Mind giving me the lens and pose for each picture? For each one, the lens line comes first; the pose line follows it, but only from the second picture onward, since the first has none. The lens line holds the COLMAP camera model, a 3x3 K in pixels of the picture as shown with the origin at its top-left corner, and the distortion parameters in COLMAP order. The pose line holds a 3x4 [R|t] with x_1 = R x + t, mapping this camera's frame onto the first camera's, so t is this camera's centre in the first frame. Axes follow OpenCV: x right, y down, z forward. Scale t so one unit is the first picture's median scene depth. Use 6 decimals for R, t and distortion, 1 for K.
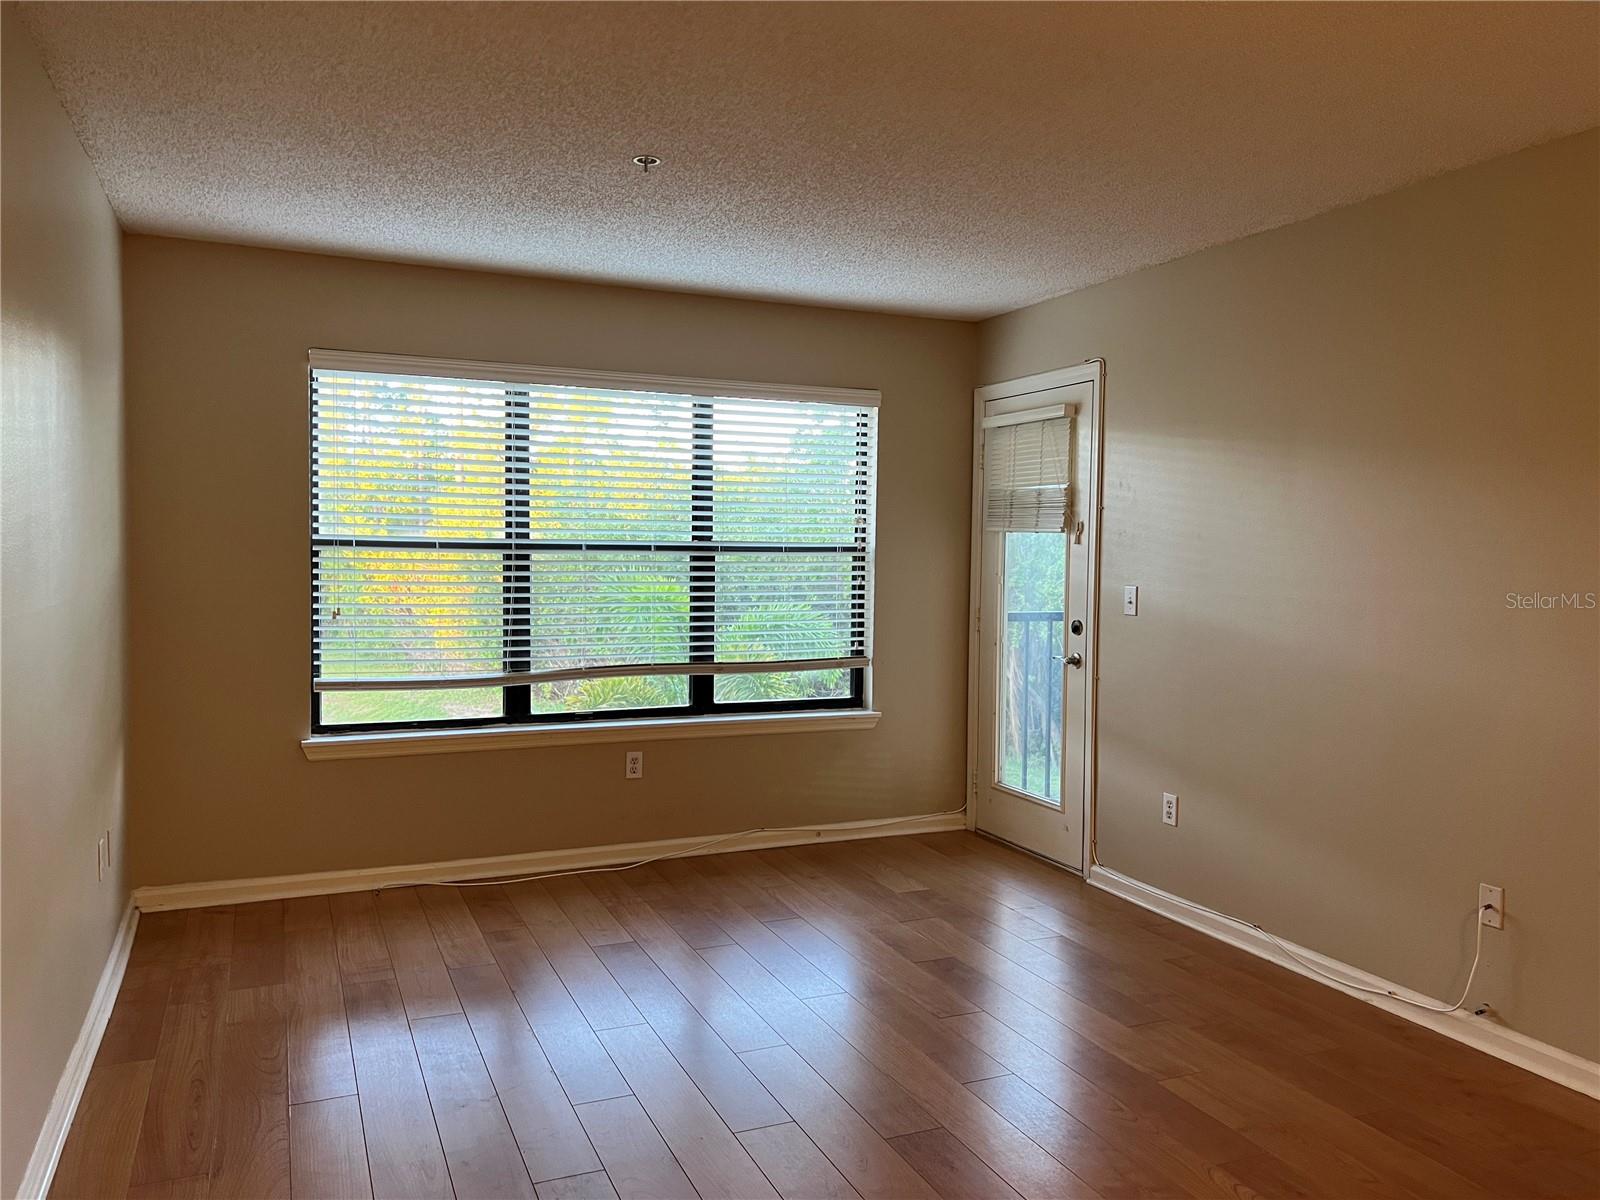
lens RADIAL K [[1193.4, 0, 808.1], [0, 1193.4, 612.7], [0, 0, 1]] dist [0.039830, -0.044907]
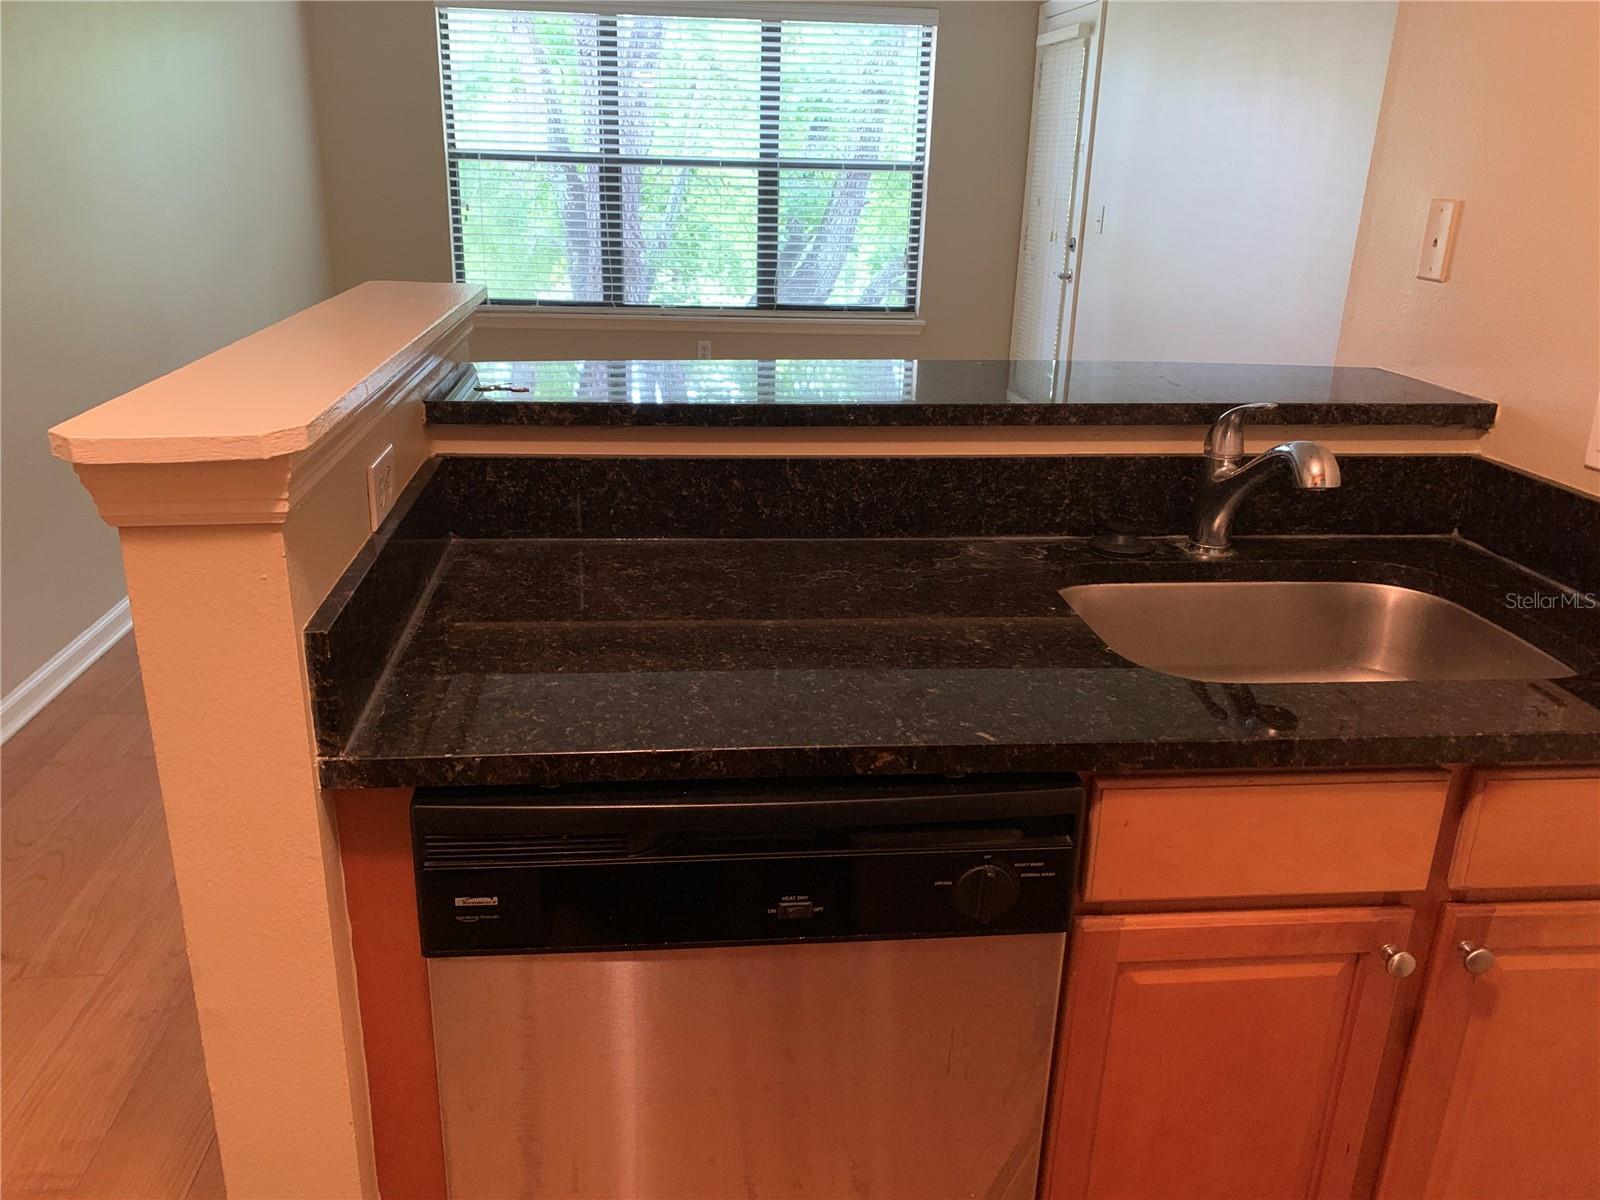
lens RADIAL K [[1212.8, 0, 783.3], [0, 1212.8, 601.7], [0, 0, 1]] dist [0.033293, -0.049800]
pose [[0.942054, 0.125735, -0.311006, 0.408471], [-0.032391, 0.956863, 0.288729, 0.012027], [0.333894, -0.261924, 0.905489, -0.203539]]
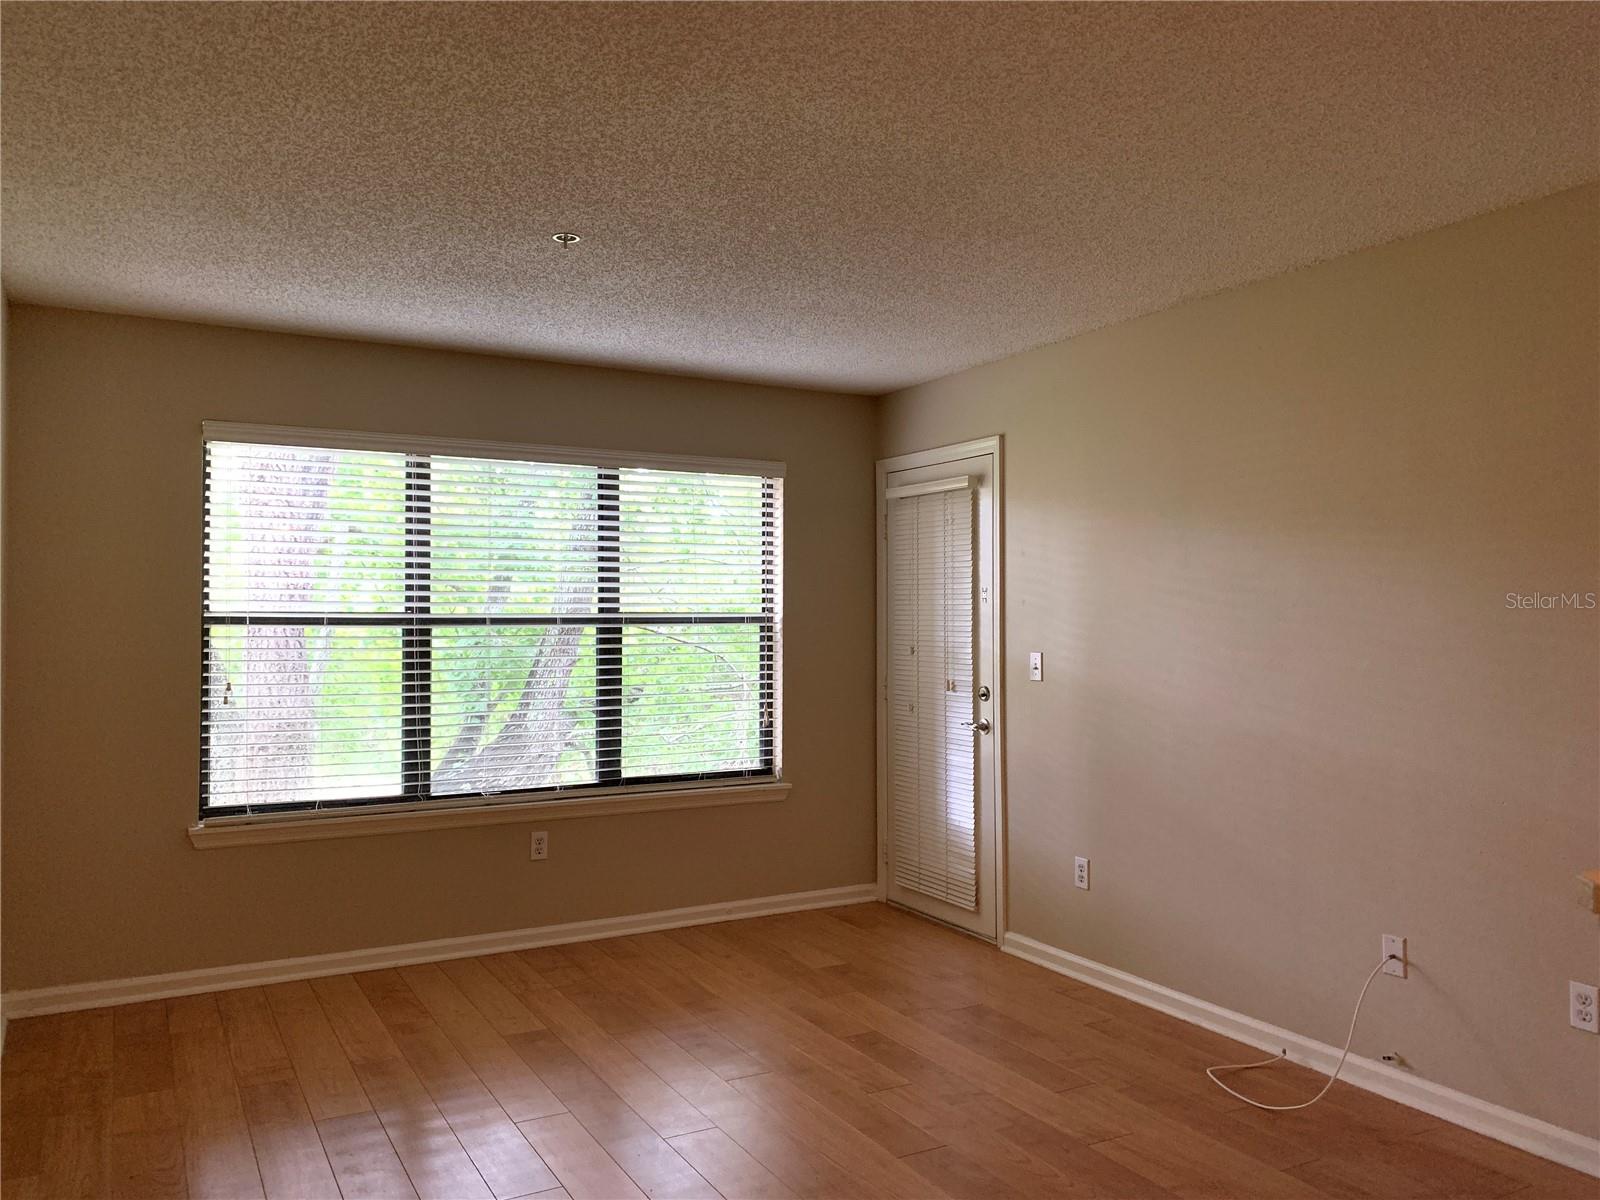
lens RADIAL K [[1212.8, 0, 802.2], [0, 1212.8, 610.7], [0, 0, 1]] dist [0.033293, -0.049800]
pose [[0.995726, -0.011758, 0.091602, -0.025310], [0.017290, 0.998058, -0.059836, 0.000680], [-0.090720, 0.061164, 0.993996, -0.012616]]
